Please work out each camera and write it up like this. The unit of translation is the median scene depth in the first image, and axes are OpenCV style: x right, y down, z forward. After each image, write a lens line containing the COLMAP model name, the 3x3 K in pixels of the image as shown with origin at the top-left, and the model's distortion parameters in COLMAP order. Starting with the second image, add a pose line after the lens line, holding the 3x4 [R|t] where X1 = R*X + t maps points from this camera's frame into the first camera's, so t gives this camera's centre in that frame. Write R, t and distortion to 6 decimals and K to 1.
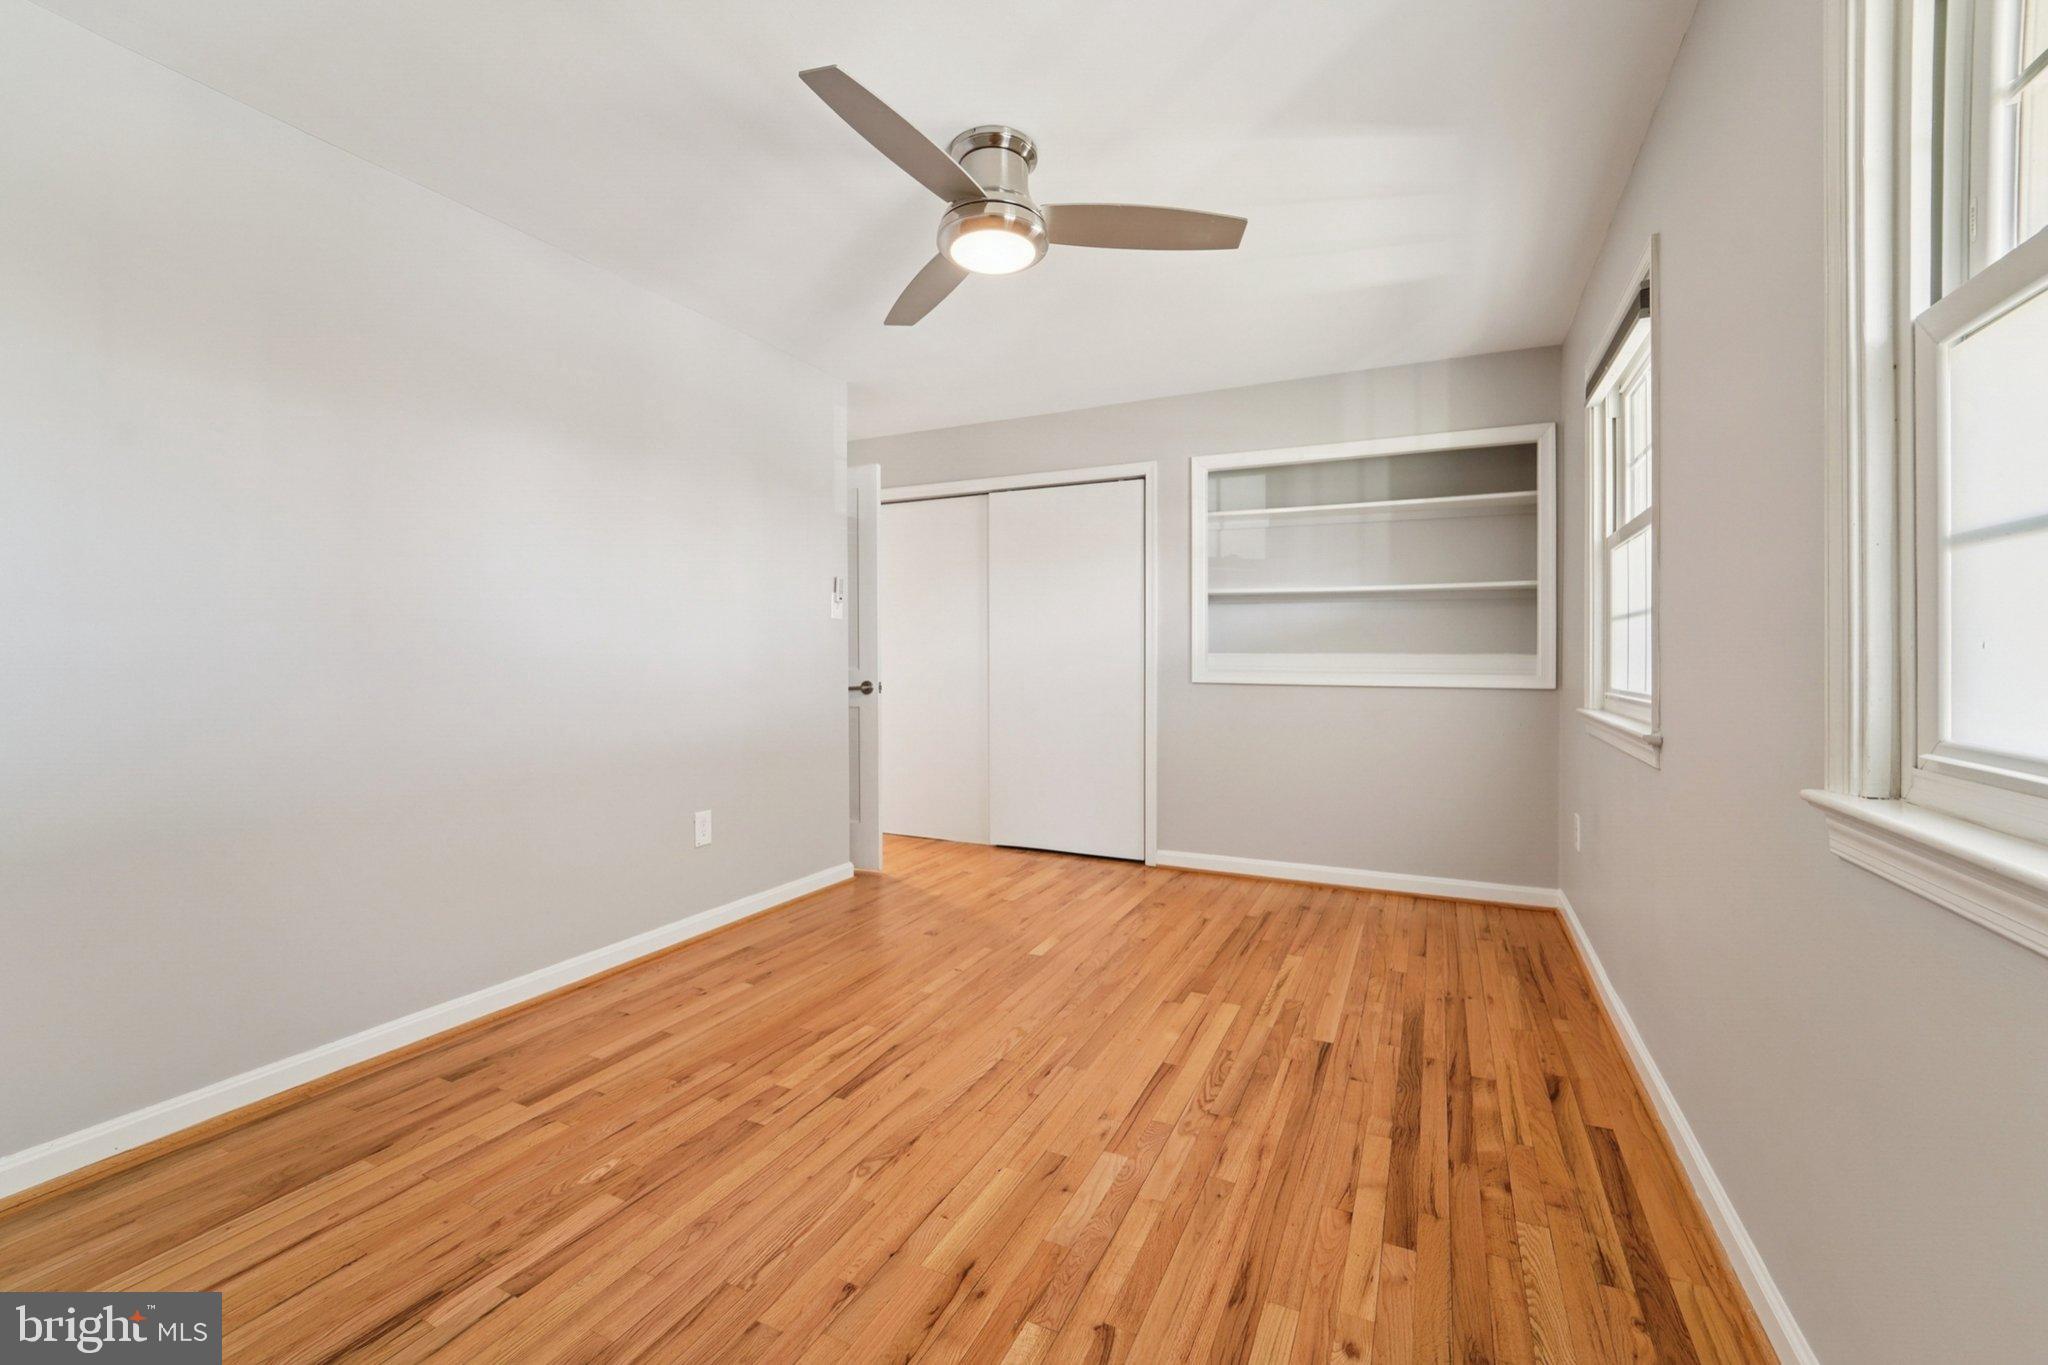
lens RADIAL K [[848.8, 0, 1024.0], [0, 848.8, 682.5], [0, 0, 1]] dist [-0.009815, 0.000203]
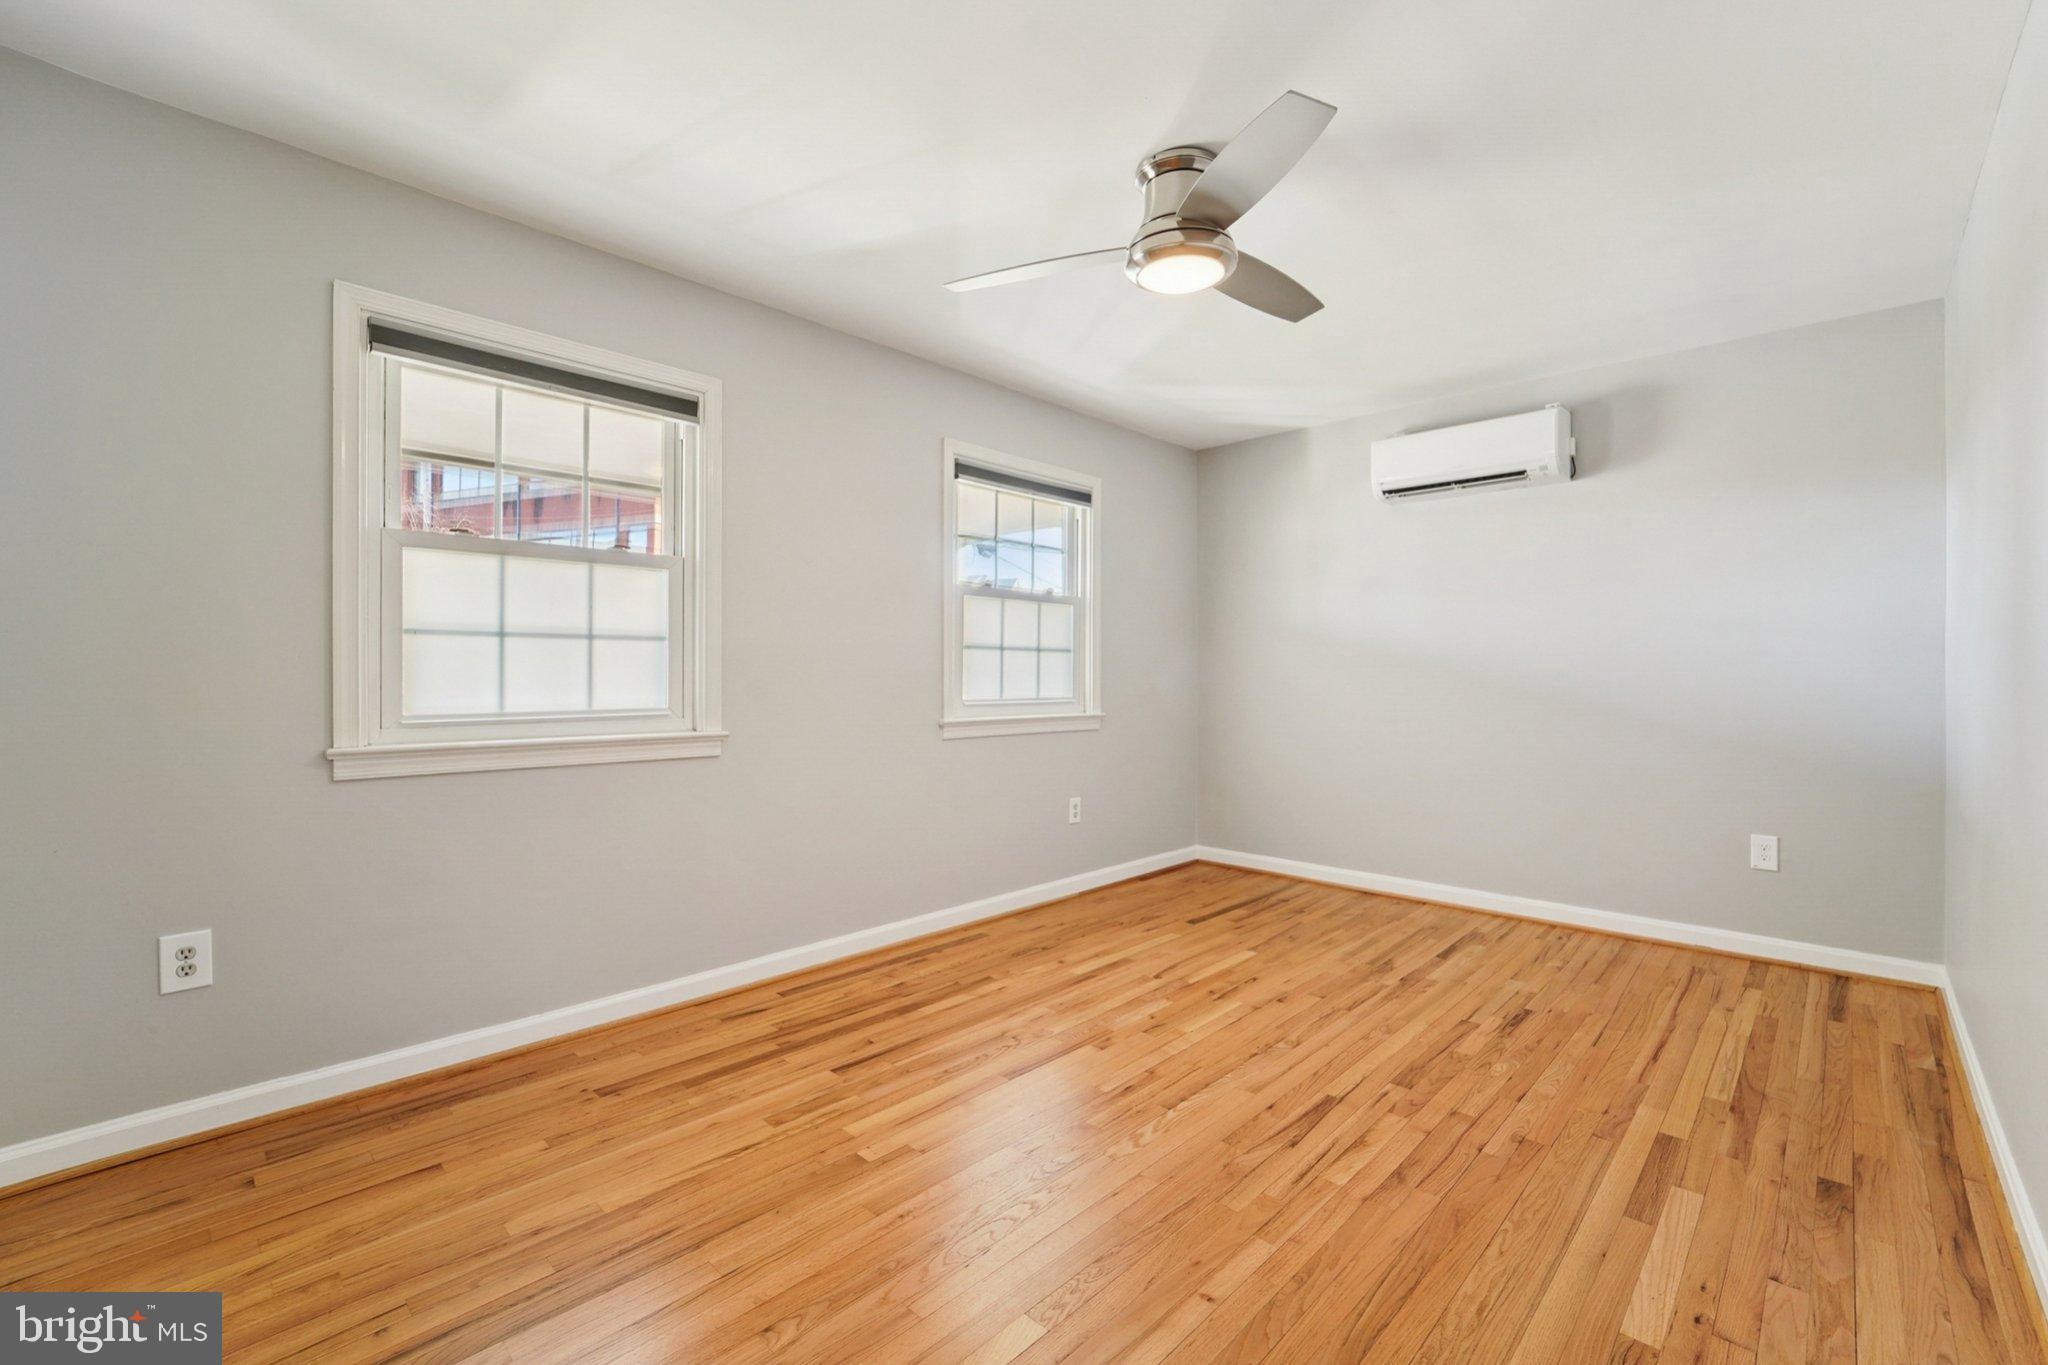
lens RADIAL K [[848.8, 0, 1024.0], [0, 848.8, 682.5], [0, 0, 1]] dist [-0.009815, 0.000203]
pose [[-0.946768, -0.002756, 0.321904, -0.184084], [0.008528, 0.999398, 0.033637, -0.063747], [-0.321803, 0.034592, -0.946175, 2.028949]]
